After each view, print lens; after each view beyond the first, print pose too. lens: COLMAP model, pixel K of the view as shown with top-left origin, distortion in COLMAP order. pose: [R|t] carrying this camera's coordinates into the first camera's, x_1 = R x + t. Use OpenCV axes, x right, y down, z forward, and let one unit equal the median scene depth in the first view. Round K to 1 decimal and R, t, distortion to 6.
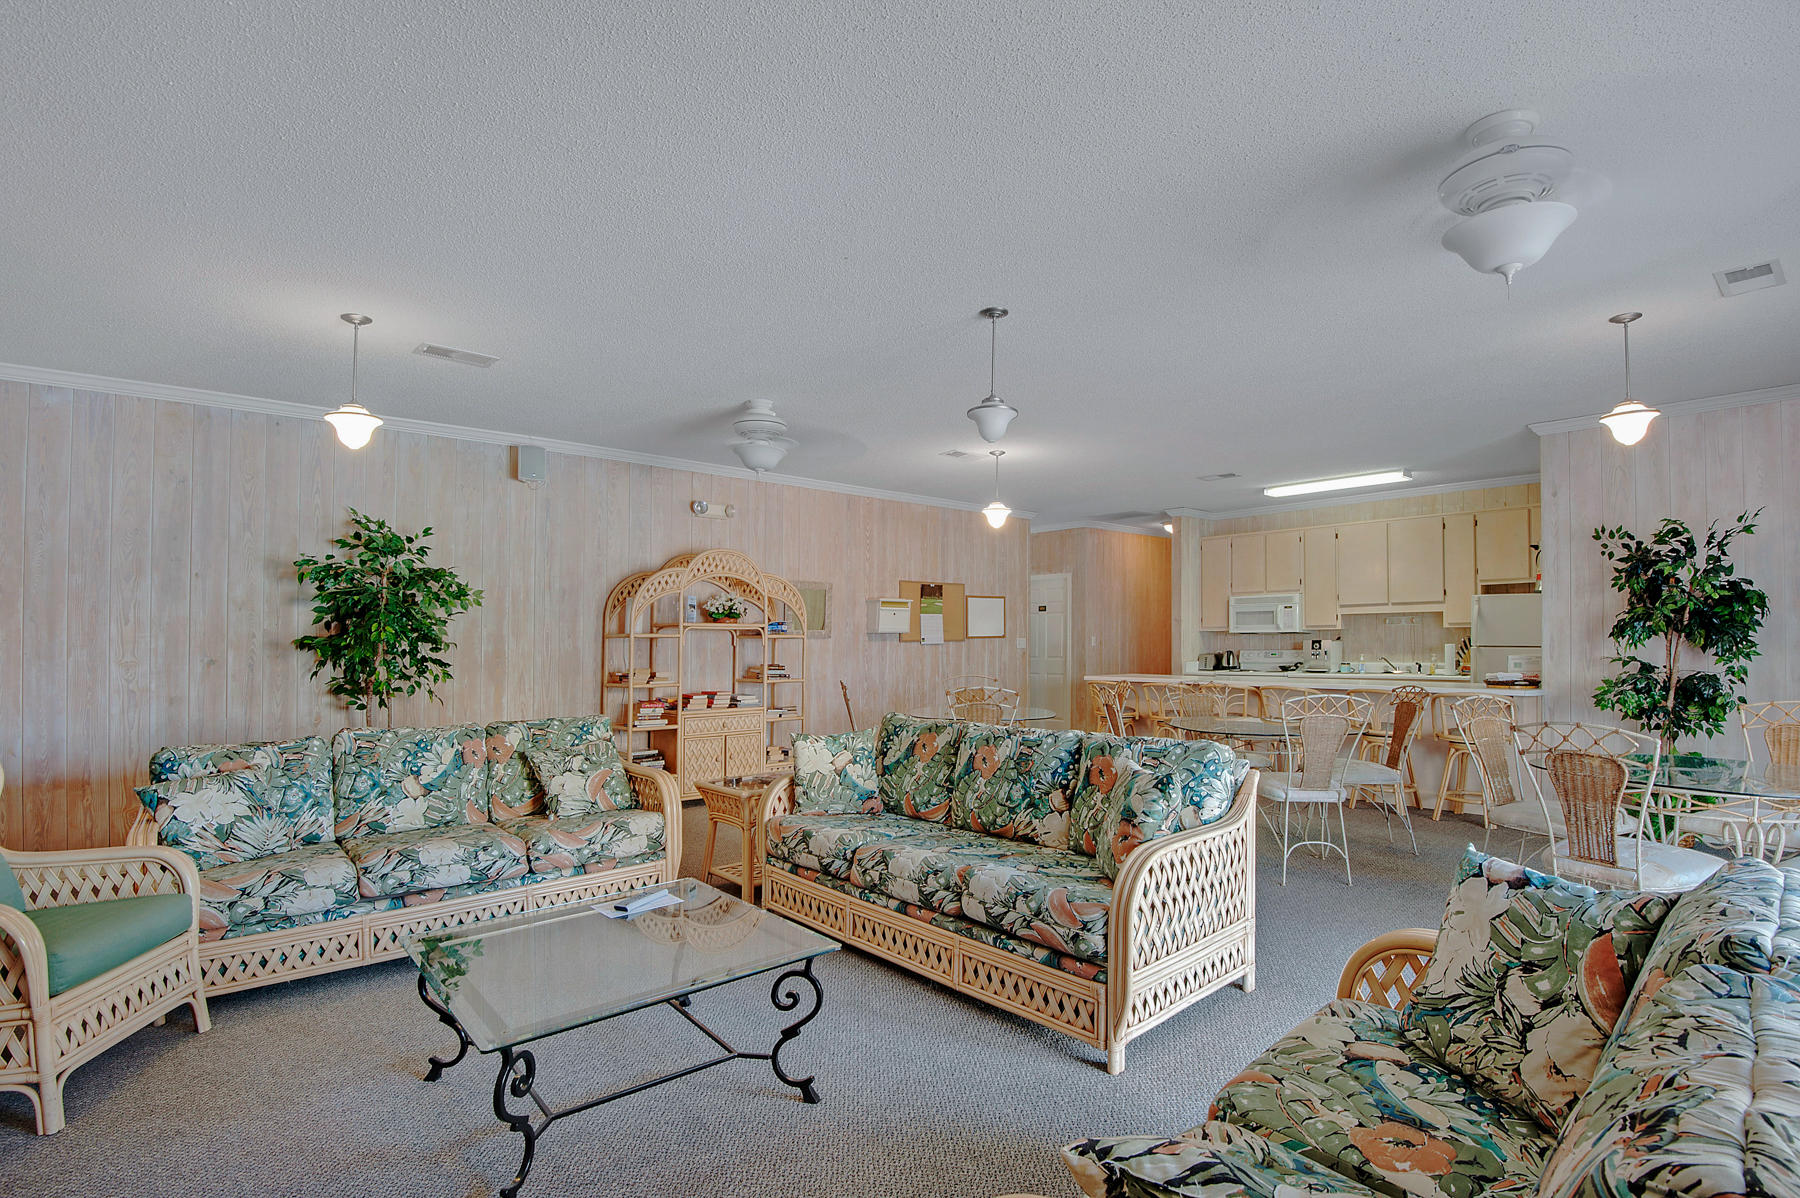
lens RADIAL K [[839.1, 0, 904.4], [0, 839.1, 639.6], [0, 0, 1]] dist [0.031554, -0.016417]
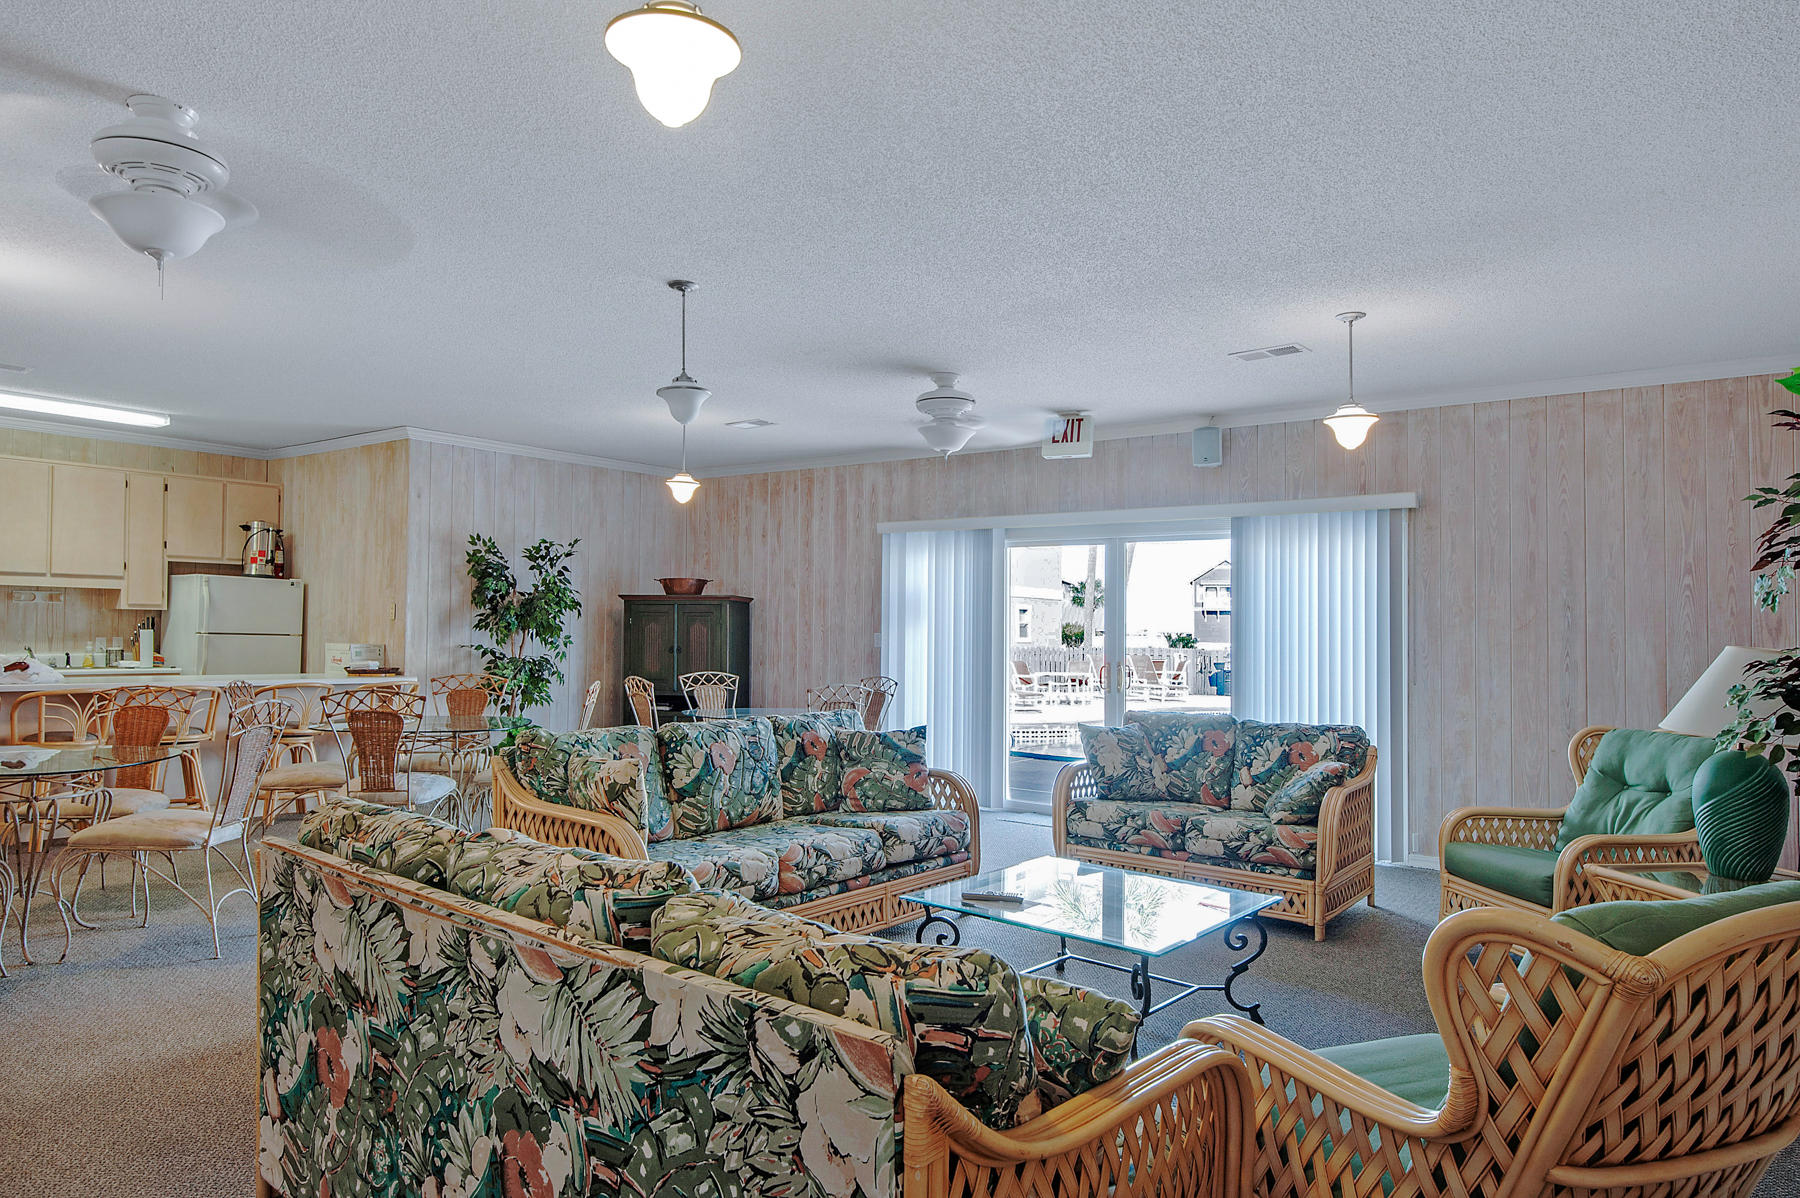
lens RADIAL K [[1123.8, 0, 900.0], [0, 1123.8, 599.0], [0, 0, 1]] dist [0.036801, 0.000087]
pose [[-0.149412, 0.033397, 0.988211, -1.169032], [-0.018668, 0.999156, -0.036590, 0.003959], [-0.988599, -0.023915, -0.148663, 0.935353]]
